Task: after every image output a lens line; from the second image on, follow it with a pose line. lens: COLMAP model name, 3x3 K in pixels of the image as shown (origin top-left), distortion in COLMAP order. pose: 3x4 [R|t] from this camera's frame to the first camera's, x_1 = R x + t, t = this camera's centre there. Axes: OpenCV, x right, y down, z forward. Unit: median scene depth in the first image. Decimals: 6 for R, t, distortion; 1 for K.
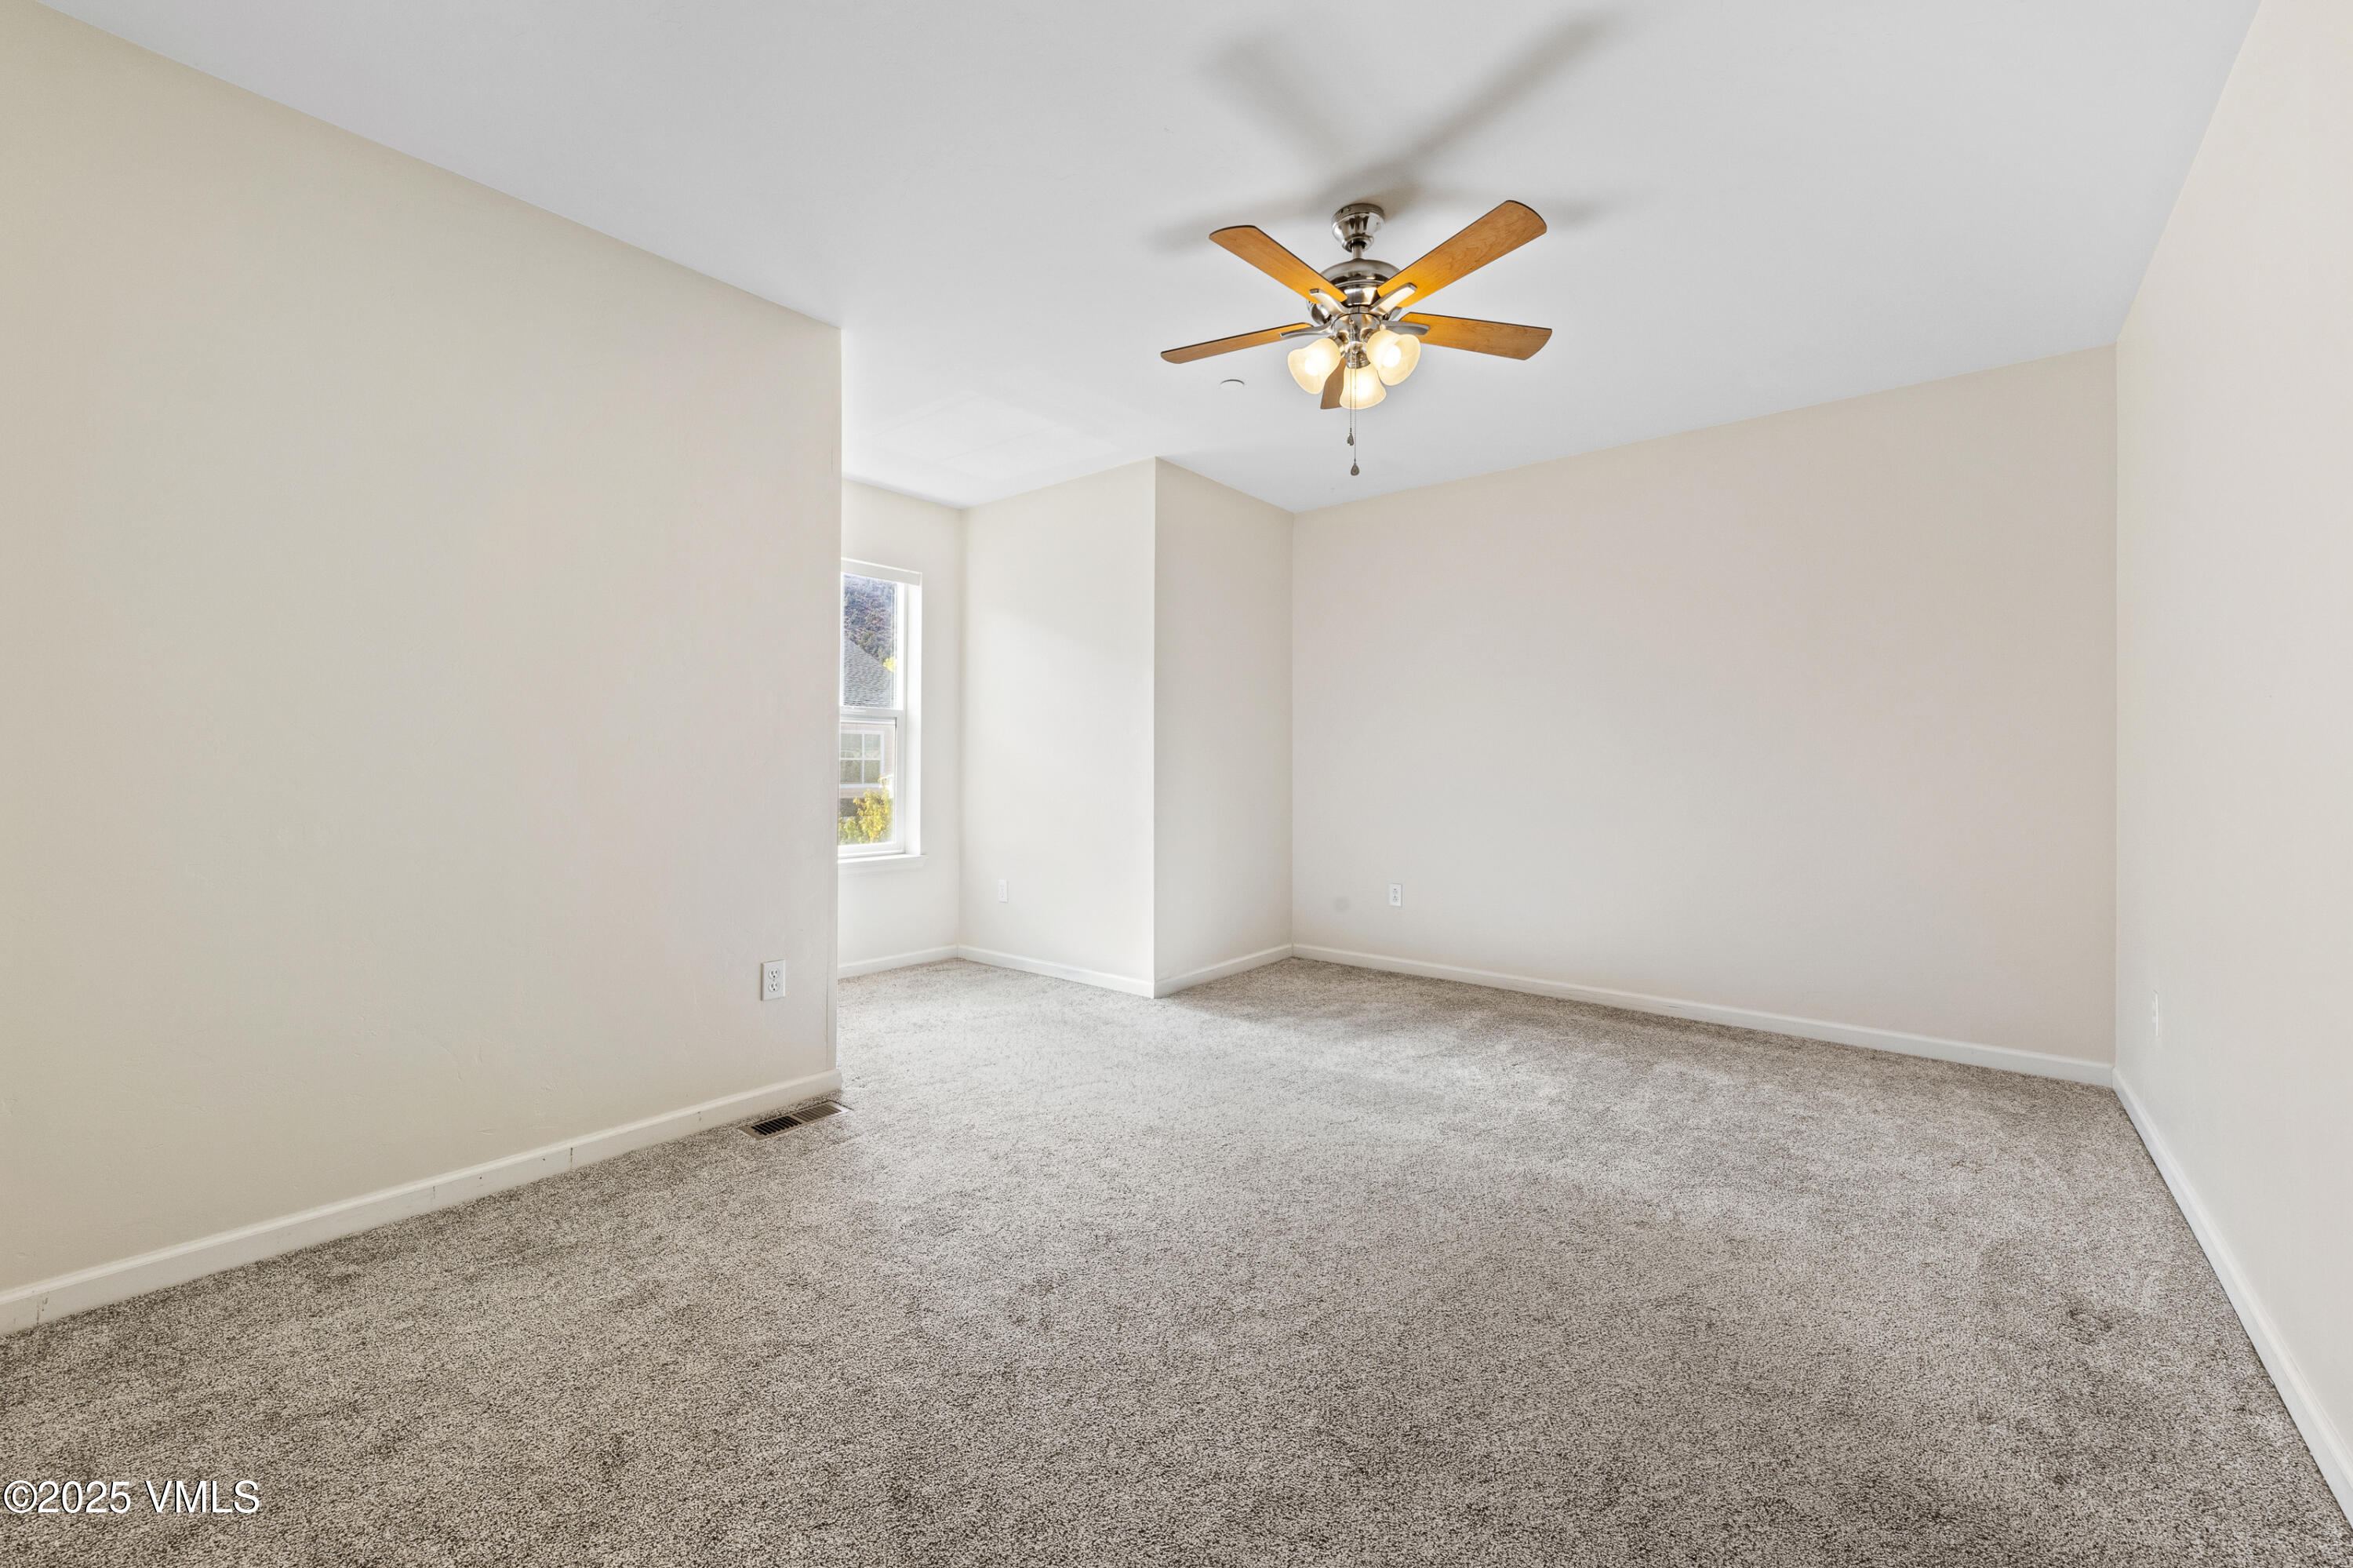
lens RADIAL K [[932.7, 0, 1202.1], [0, 932.7, 779.2], [0, 0, 1]] dist [-0.001385, -0.000350]
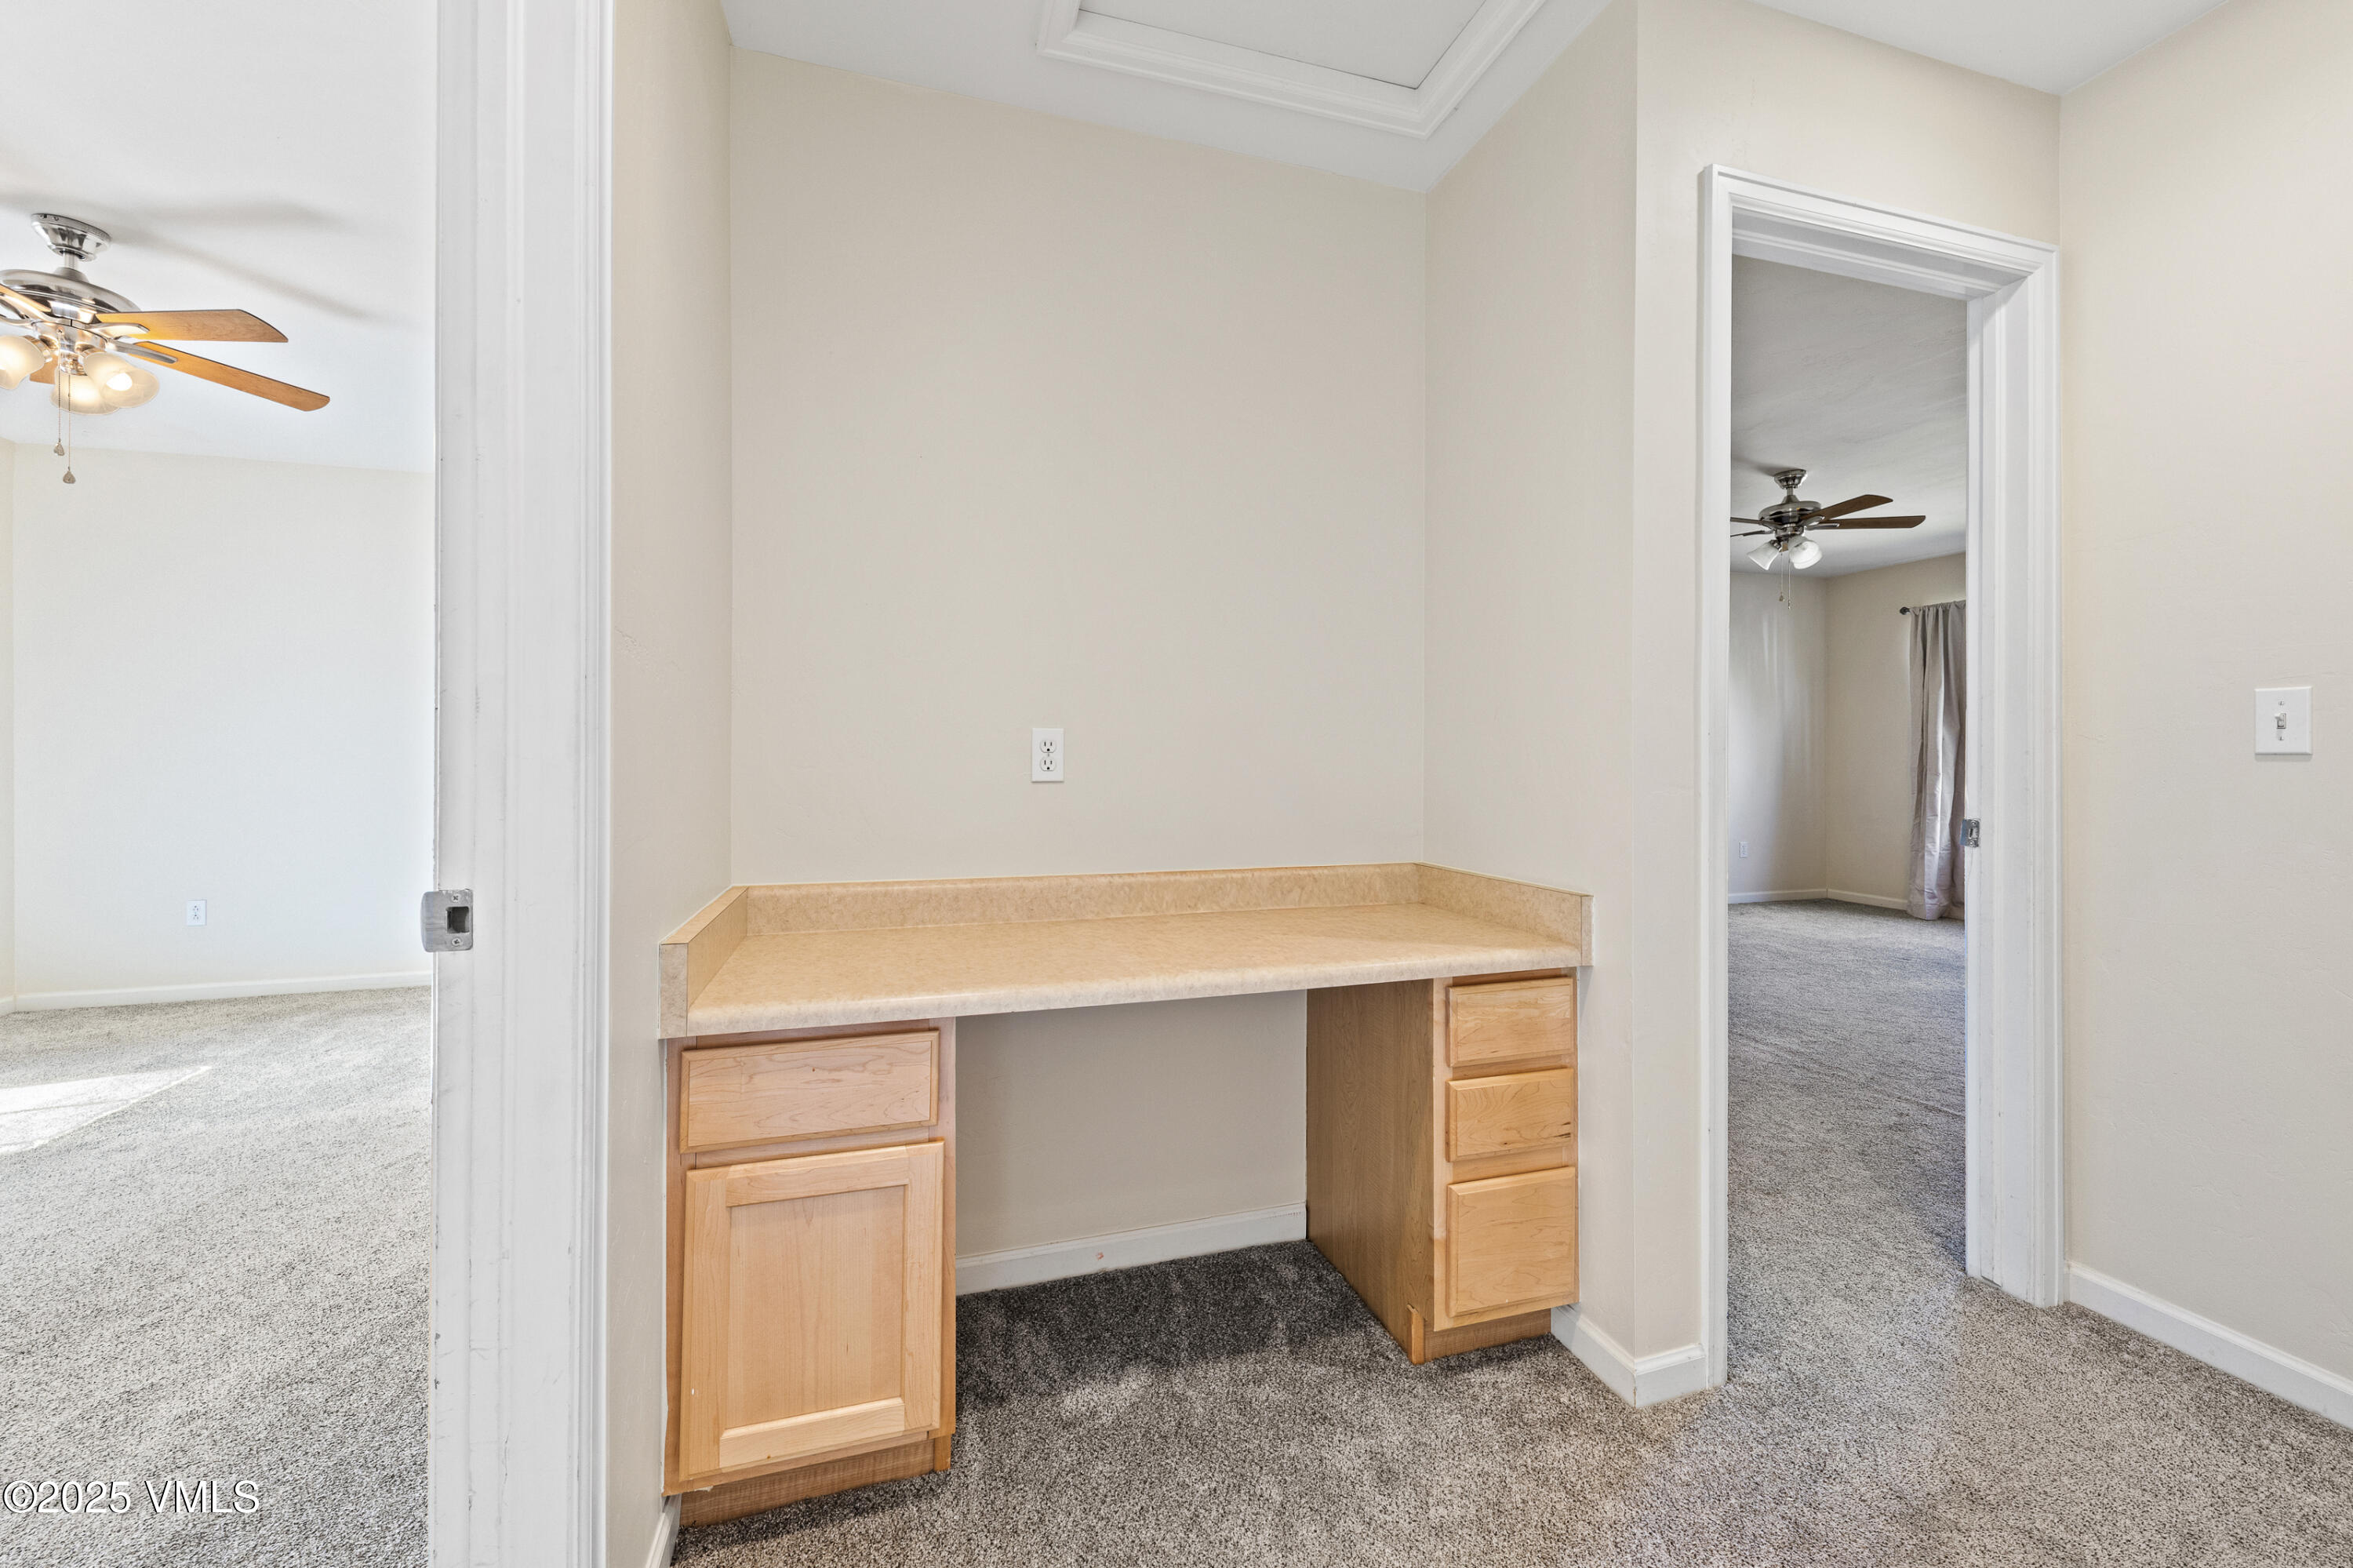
lens RADIAL K [[931.3, 0, 1169.0], [0, 931.3, 749.7], [0, 0, 1]] dist [-0.001680, -0.000150]
pose [[0.567009, -0.002870, 0.823707, 0.012045], [0.018757, 0.999780, -0.009429, -0.009285], [-0.823498, 0.020797, 0.566937, -0.535051]]
